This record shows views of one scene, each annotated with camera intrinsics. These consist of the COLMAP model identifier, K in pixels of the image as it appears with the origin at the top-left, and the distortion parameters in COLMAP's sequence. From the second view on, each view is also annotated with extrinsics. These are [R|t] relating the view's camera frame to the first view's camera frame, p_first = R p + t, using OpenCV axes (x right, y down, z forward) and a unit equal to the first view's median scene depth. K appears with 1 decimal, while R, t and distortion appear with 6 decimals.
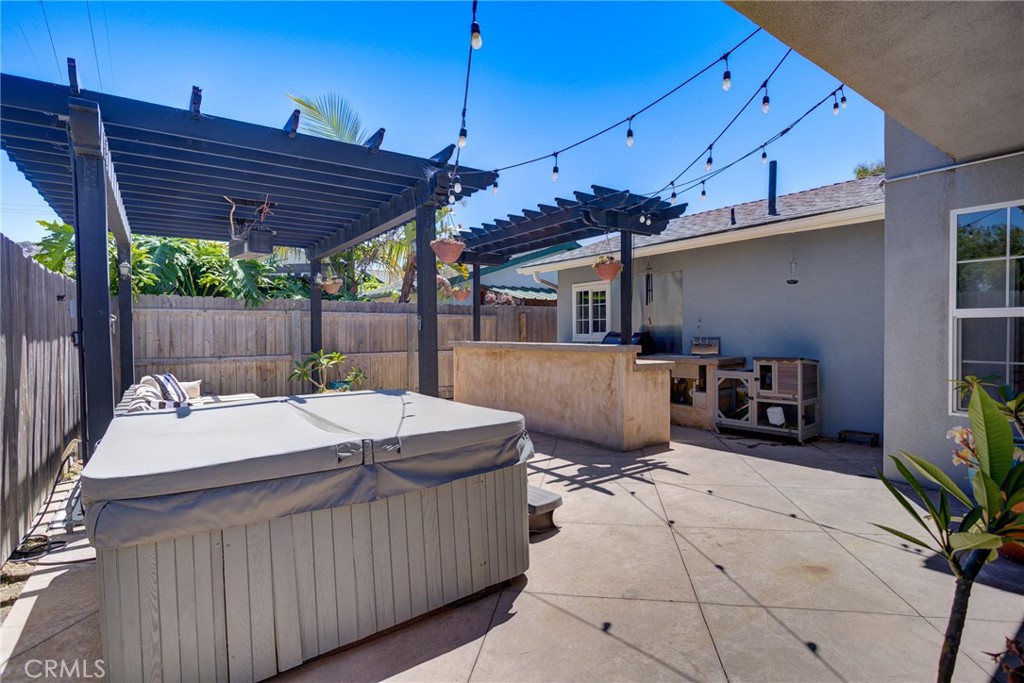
lens RADIAL K [[500.1, 0, 514.9], [0, 500.1, 344.5], [0, 0, 1]] dist [-0.015657, 0.005155]
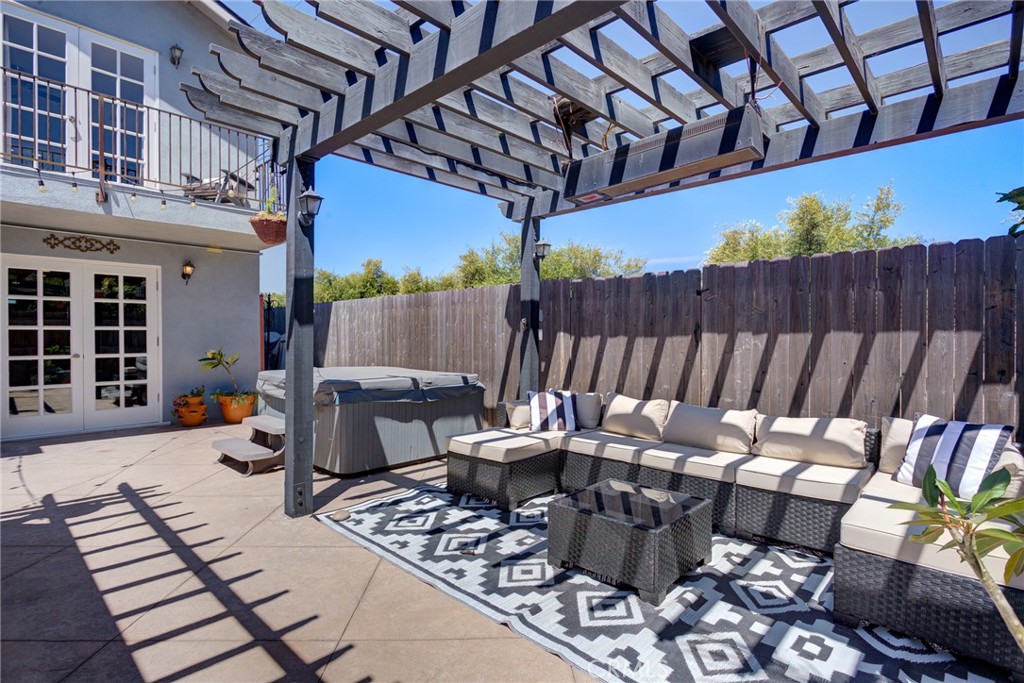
lens RADIAL K [[500.1, 0, 508.7], [0, 500.1, 337.1], [0, 0, 1]] dist [-0.015657, 0.005155]
pose [[-0.979842, 0.008472, -0.199595, -0.242498], [0.003256, 0.999645, 0.026446, -0.022945], [0.199748, 0.025263, -0.979521, 1.316529]]
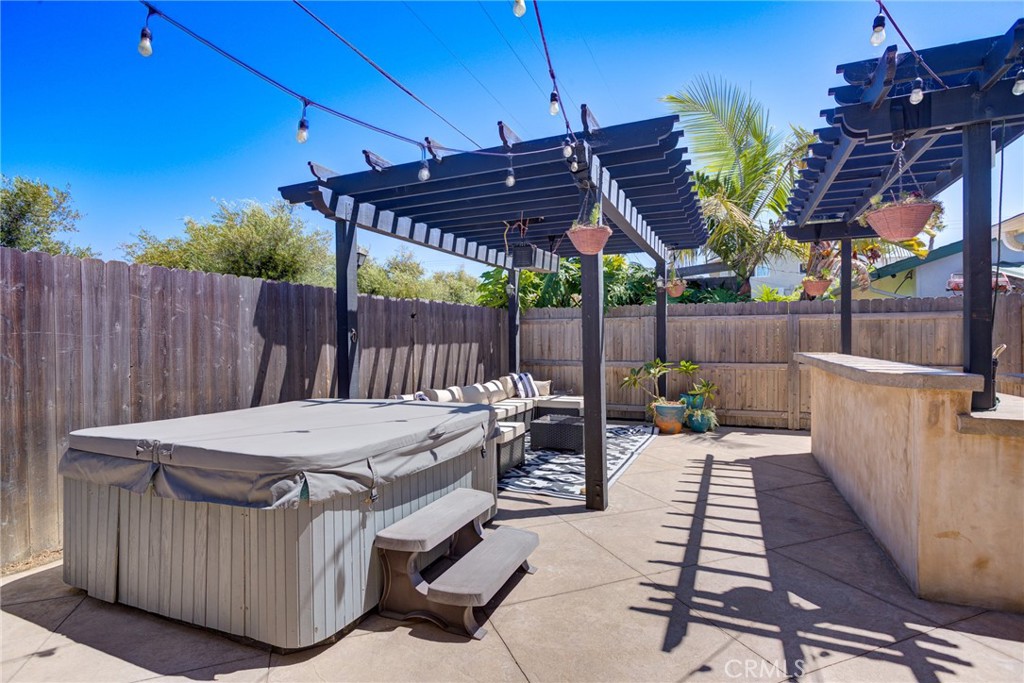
lens RADIAL K [[500.1, 0, 510.5], [0, 500.1, 339.2], [0, 0, 1]] dist [-0.015657, 0.005155]
pose [[0.505782, 0.003693, -0.862654, 0.341409], [-0.018096, 0.999816, -0.006330, -0.015911], [0.862472, 0.018812, 0.505756, 0.345892]]
